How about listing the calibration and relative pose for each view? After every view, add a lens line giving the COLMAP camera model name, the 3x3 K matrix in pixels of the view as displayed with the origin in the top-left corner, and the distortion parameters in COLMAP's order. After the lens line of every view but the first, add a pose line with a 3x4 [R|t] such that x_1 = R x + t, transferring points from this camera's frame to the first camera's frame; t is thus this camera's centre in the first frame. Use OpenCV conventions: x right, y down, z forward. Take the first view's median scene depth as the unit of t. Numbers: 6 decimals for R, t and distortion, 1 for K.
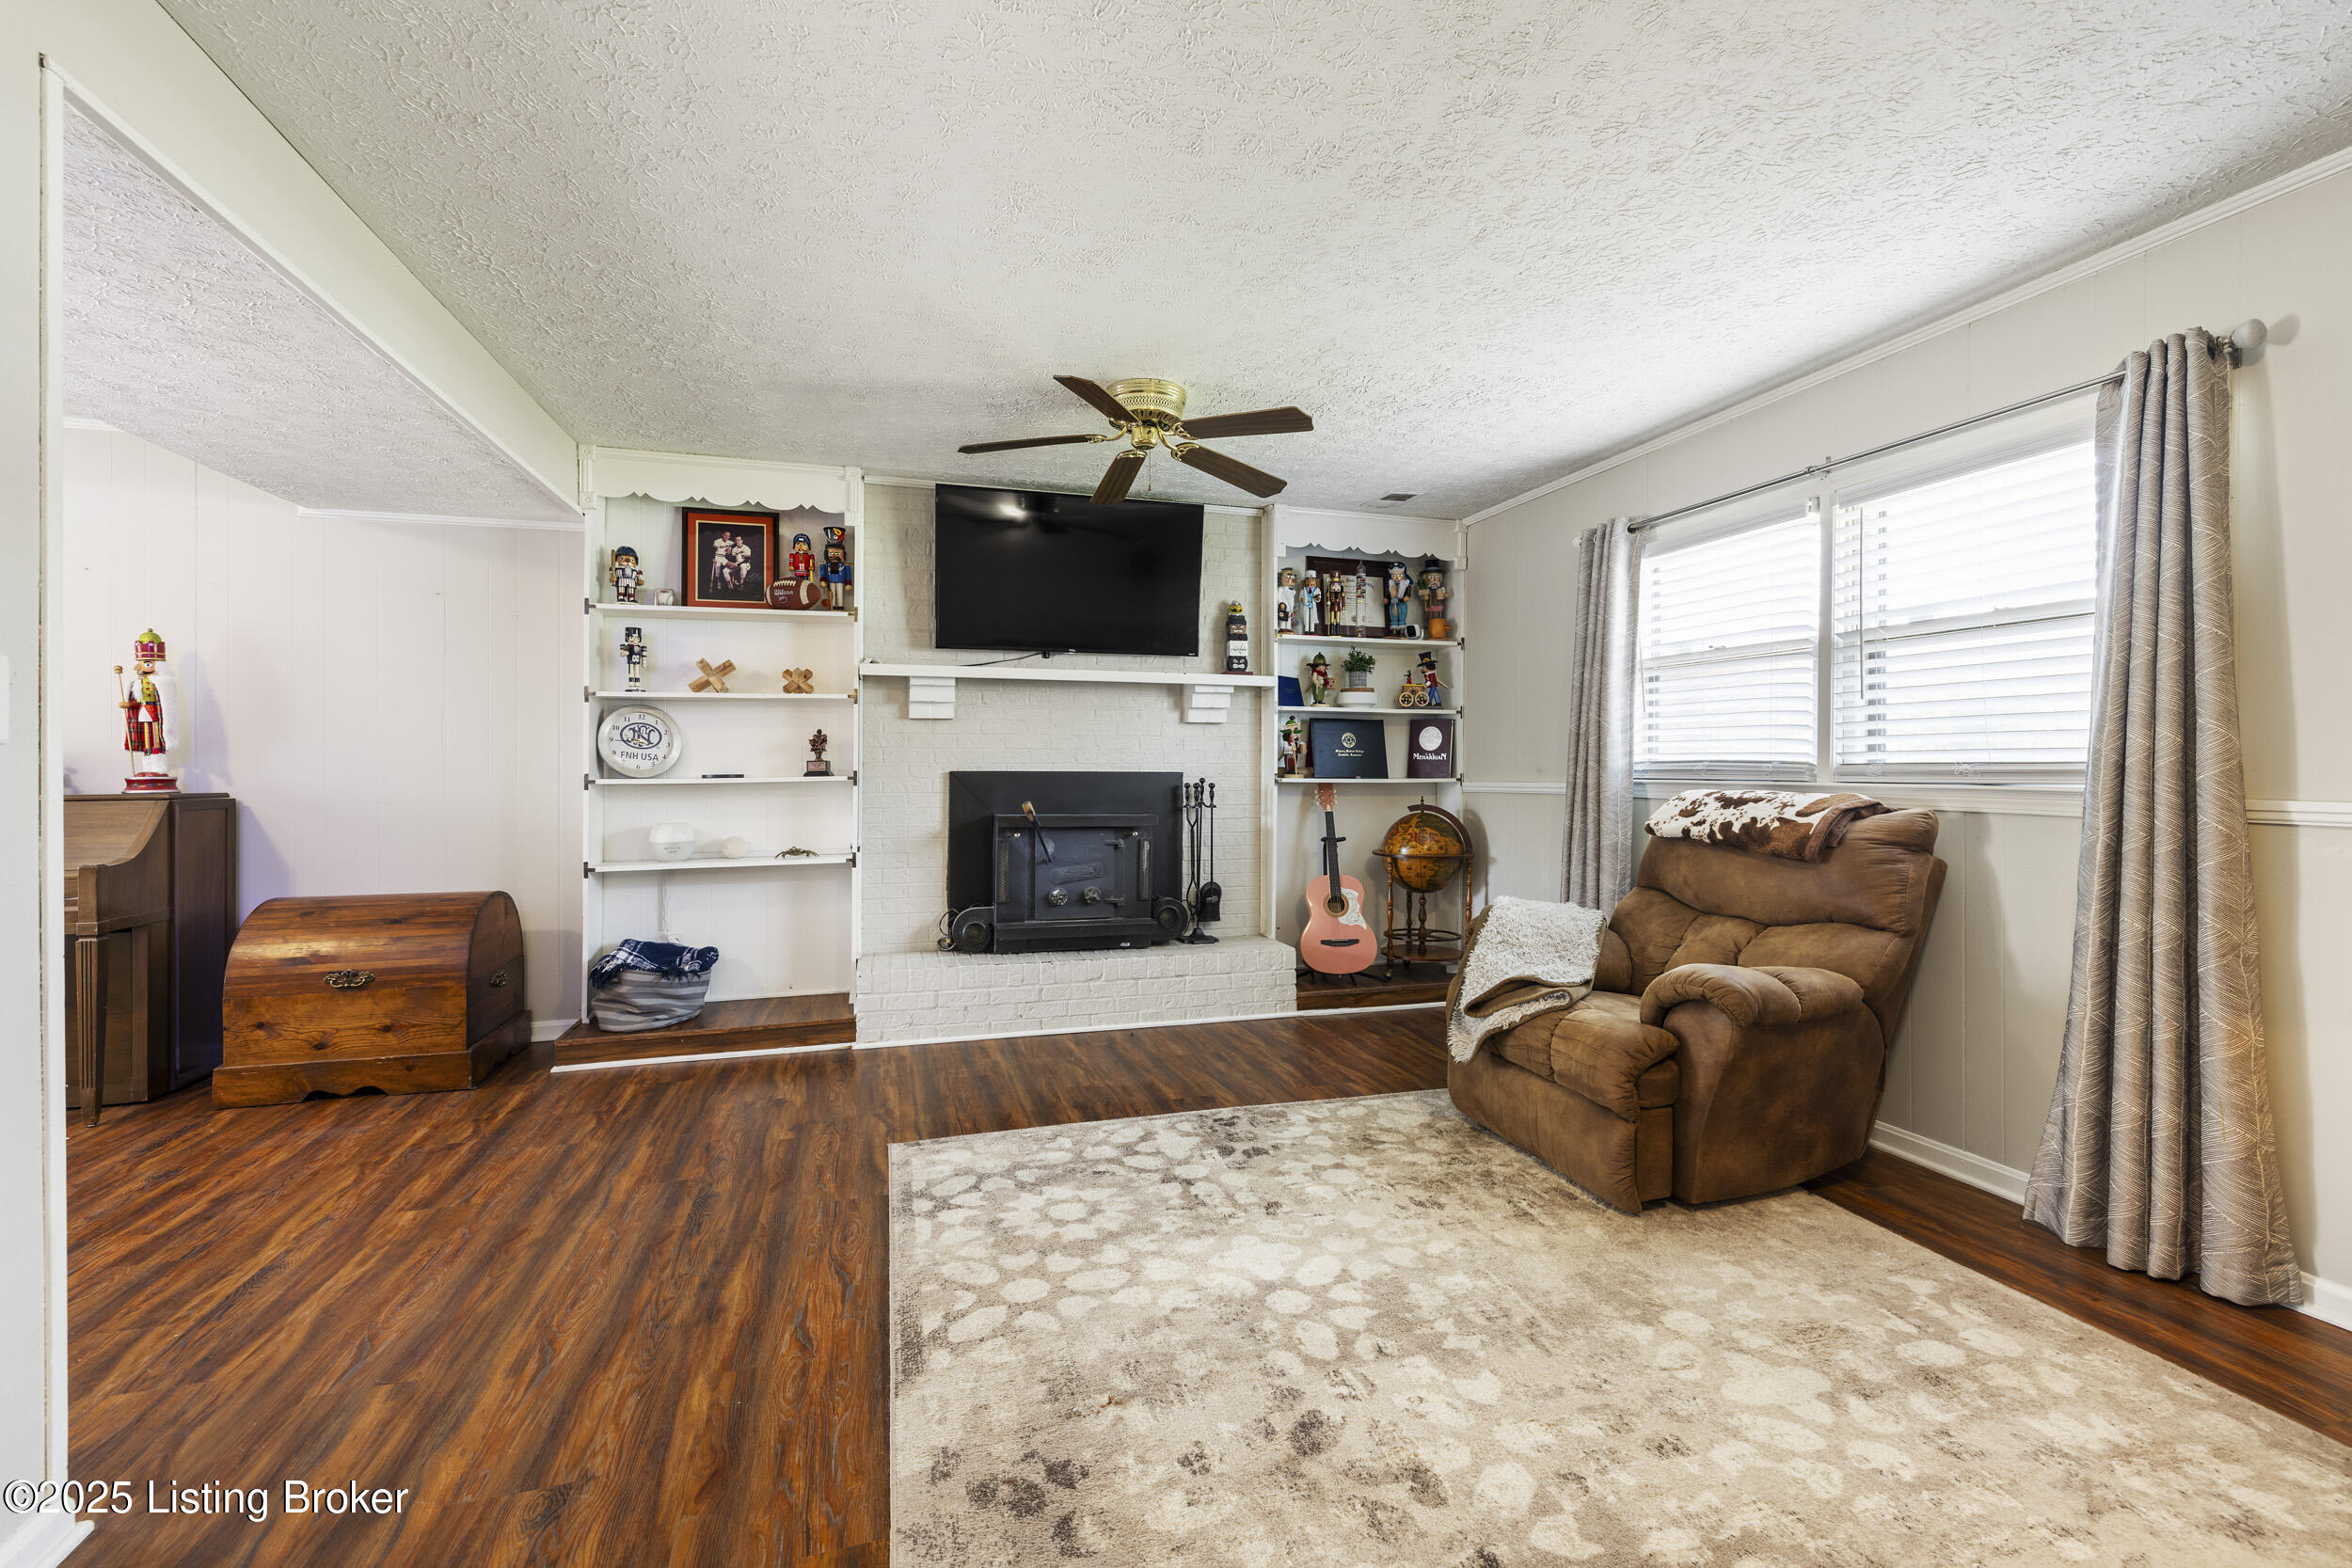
lens RADIAL K [[990.2, 0, 1182.3], [0, 990.2, 771.8], [0, 0, 1]] dist [-0.000763, -0.000126]
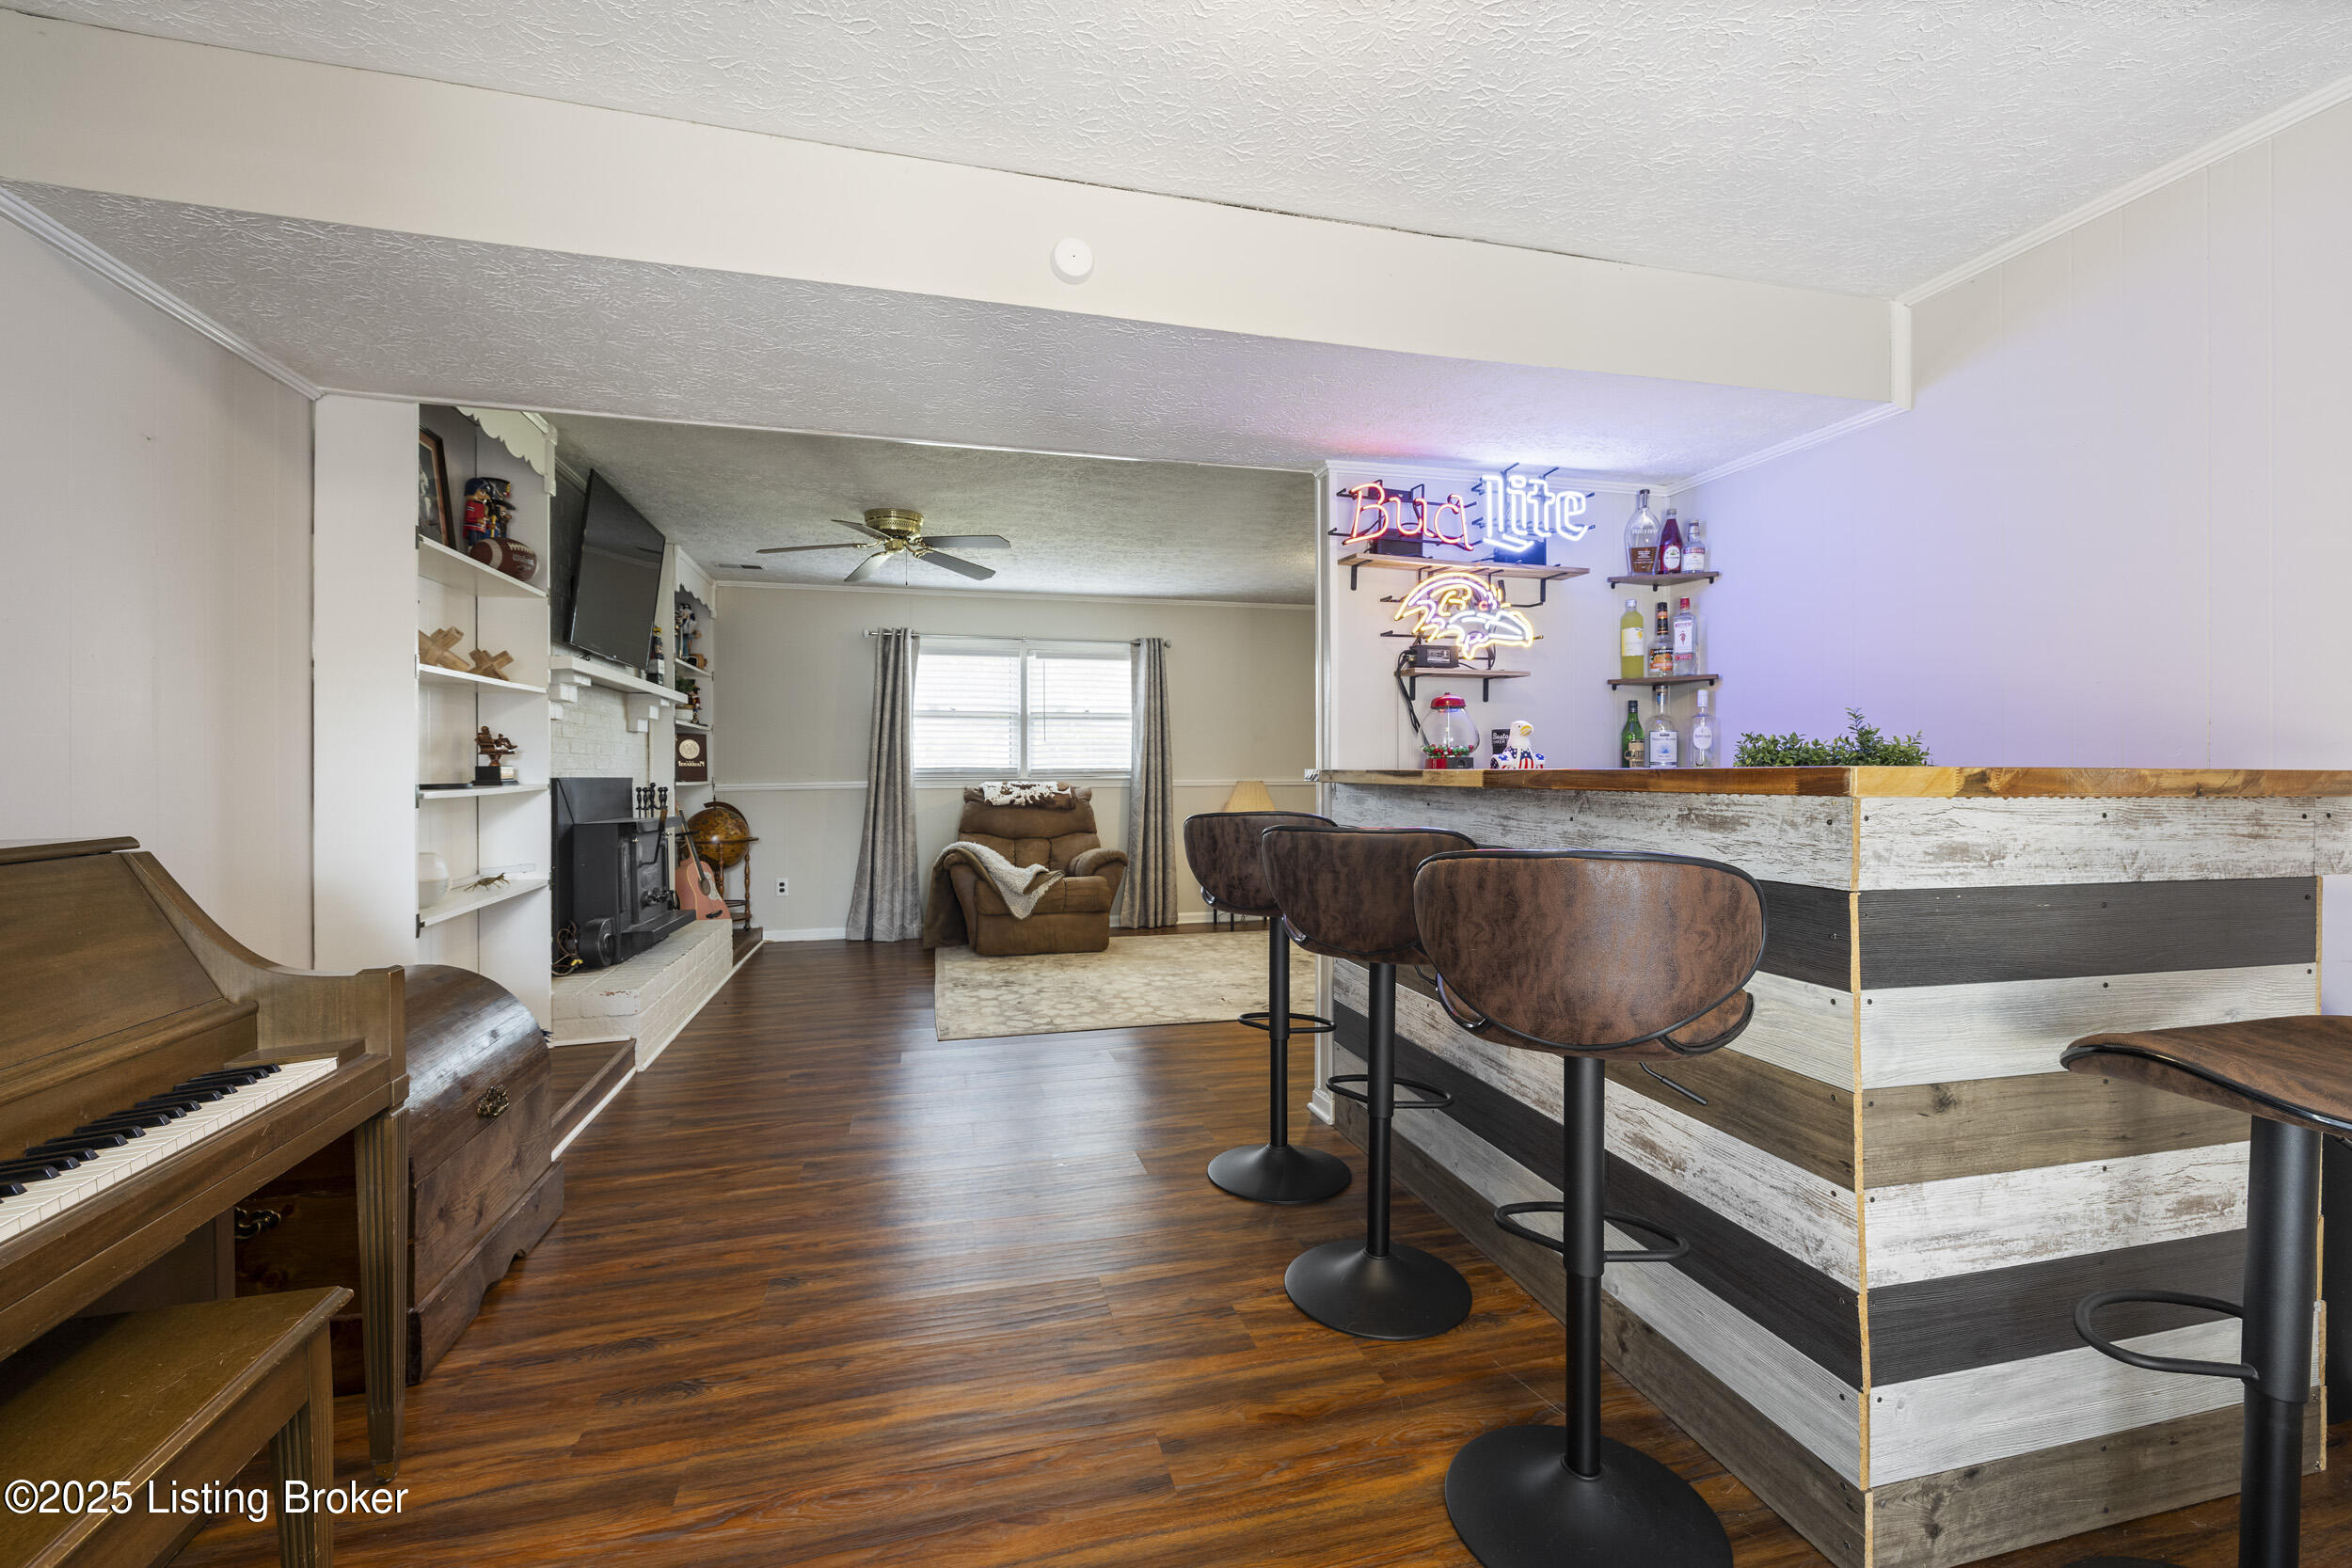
lens RADIAL K [[982.4, 0, 1180.5], [0, 982.4, 783.9], [0, 0, 1]] dist [-0.000260, 0.000080]
pose [[0.038918, -0.015190, 0.999127, -1.566382], [0.009413, 0.999846, 0.014835, -0.004379], [-0.999198, 0.008827, 0.039055, 0.559312]]
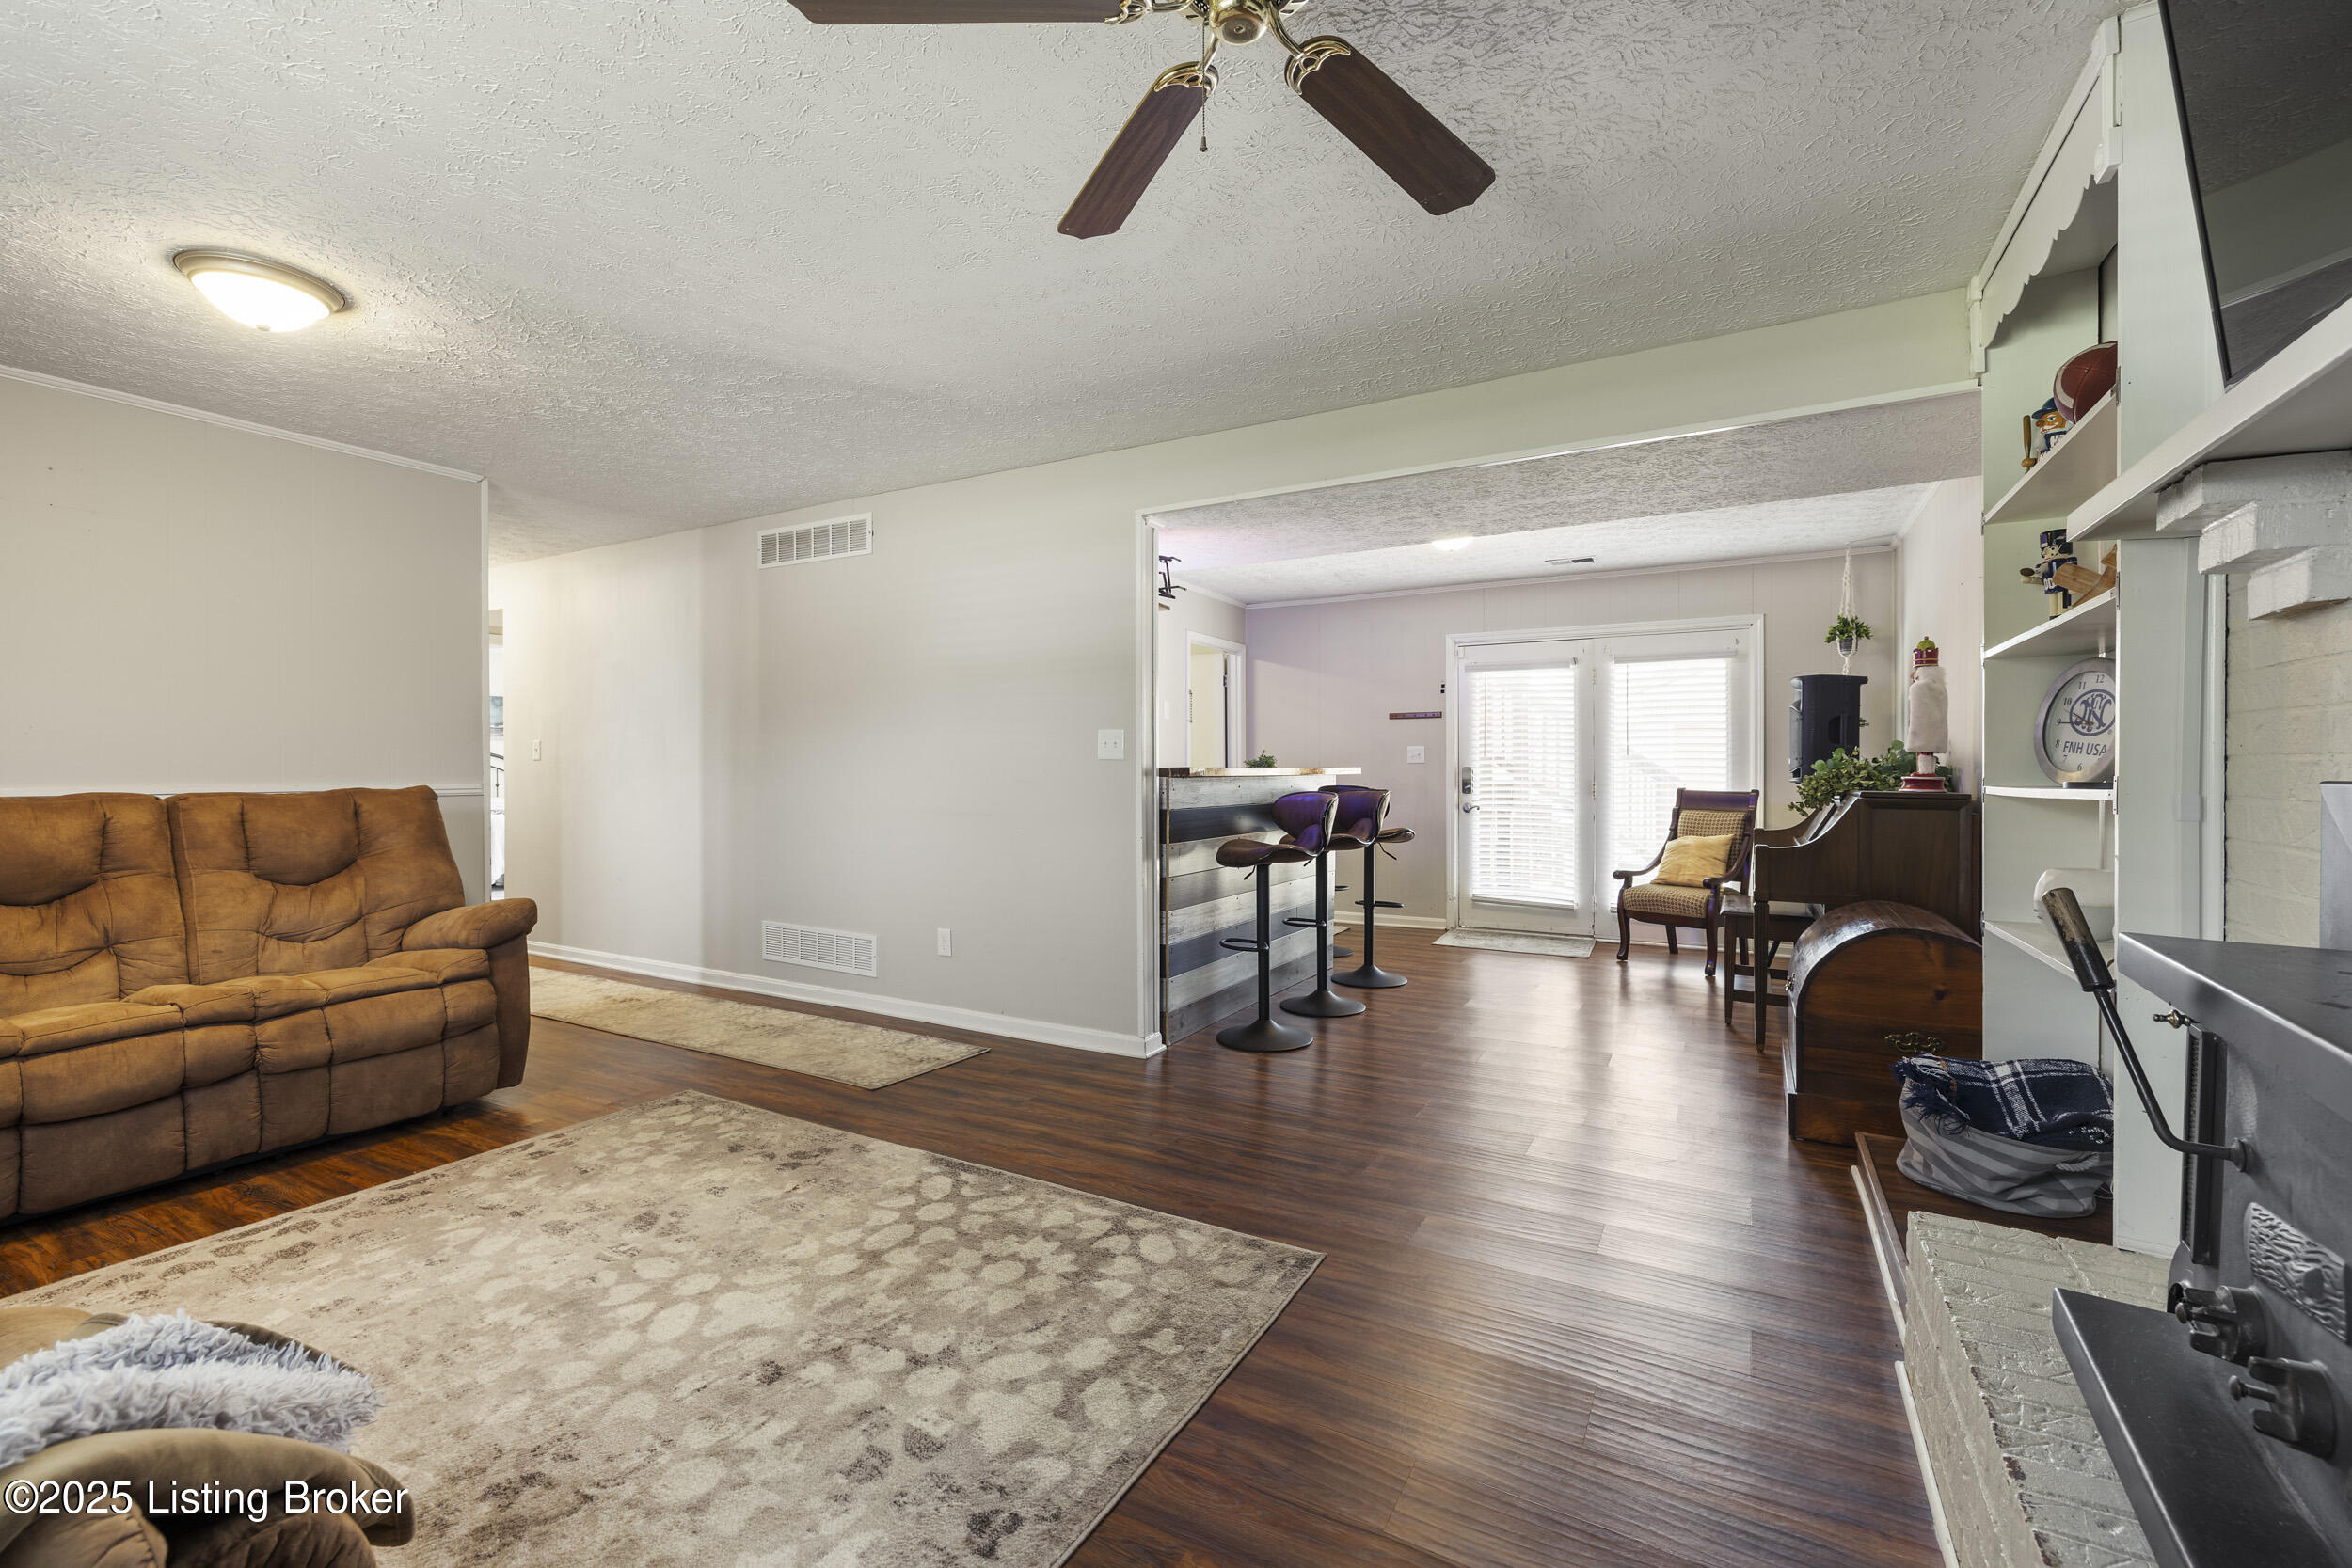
lens RADIAL K [[982.4, 0, 1180.5], [0, 982.4, 783.9], [0, 0, 1]] dist [-0.000260, 0.000080]
pose [[-0.722363, 0.009837, -0.691444, 0.295823], [-0.004944, 0.999800, 0.019388, -0.007158], [0.691496, 0.017423, -0.722170, 1.380817]]
